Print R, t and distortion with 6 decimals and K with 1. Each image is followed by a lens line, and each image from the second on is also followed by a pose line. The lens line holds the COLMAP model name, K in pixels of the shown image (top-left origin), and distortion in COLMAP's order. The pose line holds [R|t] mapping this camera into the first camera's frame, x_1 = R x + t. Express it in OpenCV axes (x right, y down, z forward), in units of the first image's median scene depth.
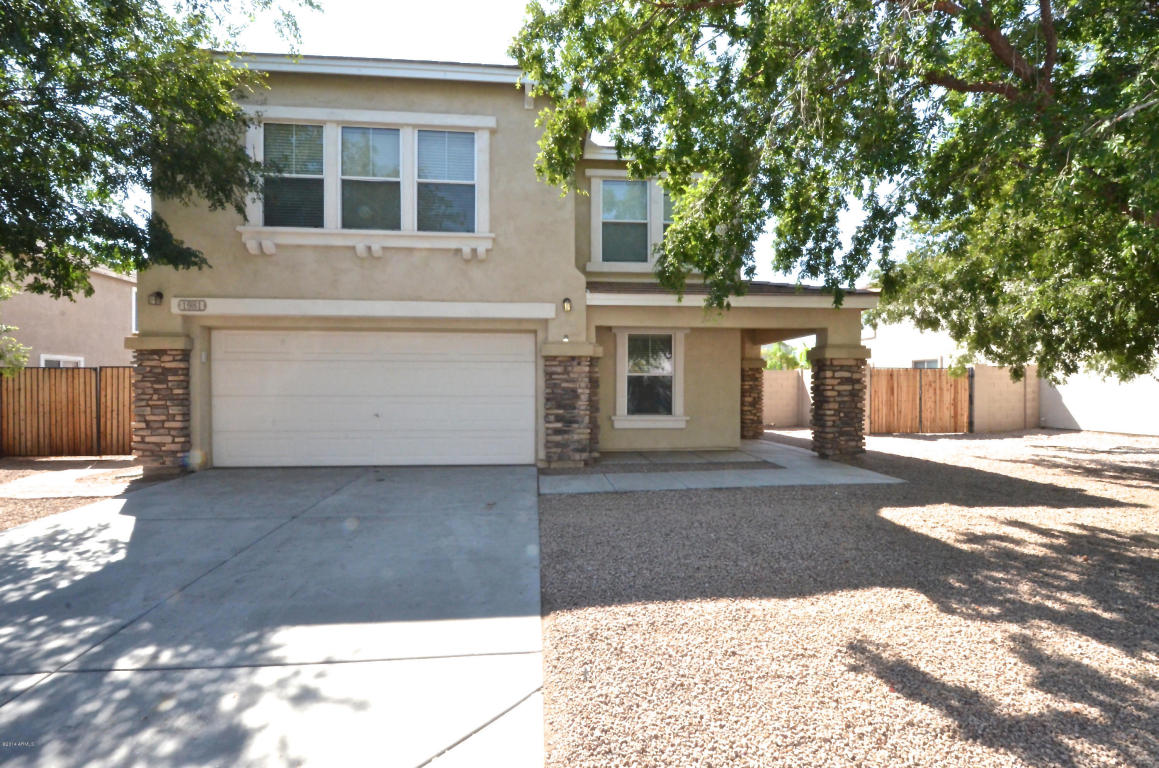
lens RADIAL K [[503.3, 0, 572.1], [0, 503.3, 391.0], [0, 0, 1]] dist [-0.002639, -0.000877]
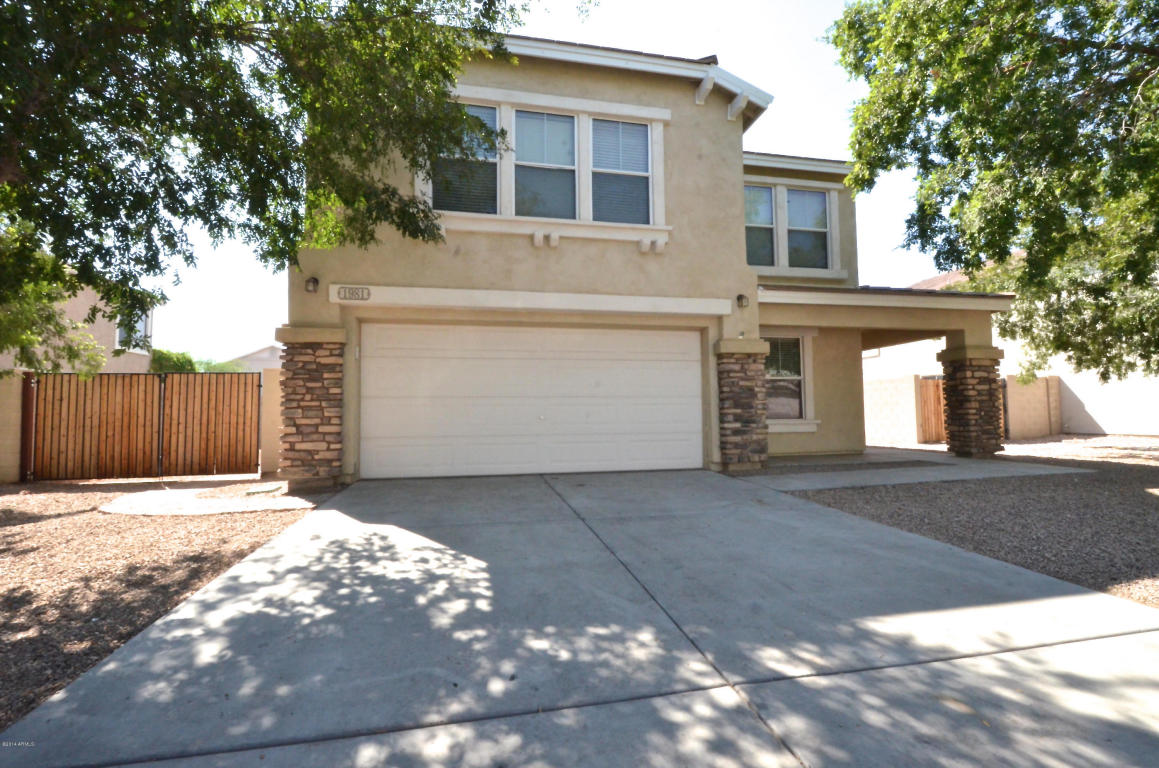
lens RADIAL K [[503.3, 0, 572.1], [0, 503.3, 391.0], [0, 0, 1]] dist [-0.002639, -0.000877]
pose [[0.993334, -0.005978, 0.115120, -0.462494], [0.012497, 0.998353, -0.055991, 0.054053], [-0.114596, 0.057056, 0.991772, 0.083489]]
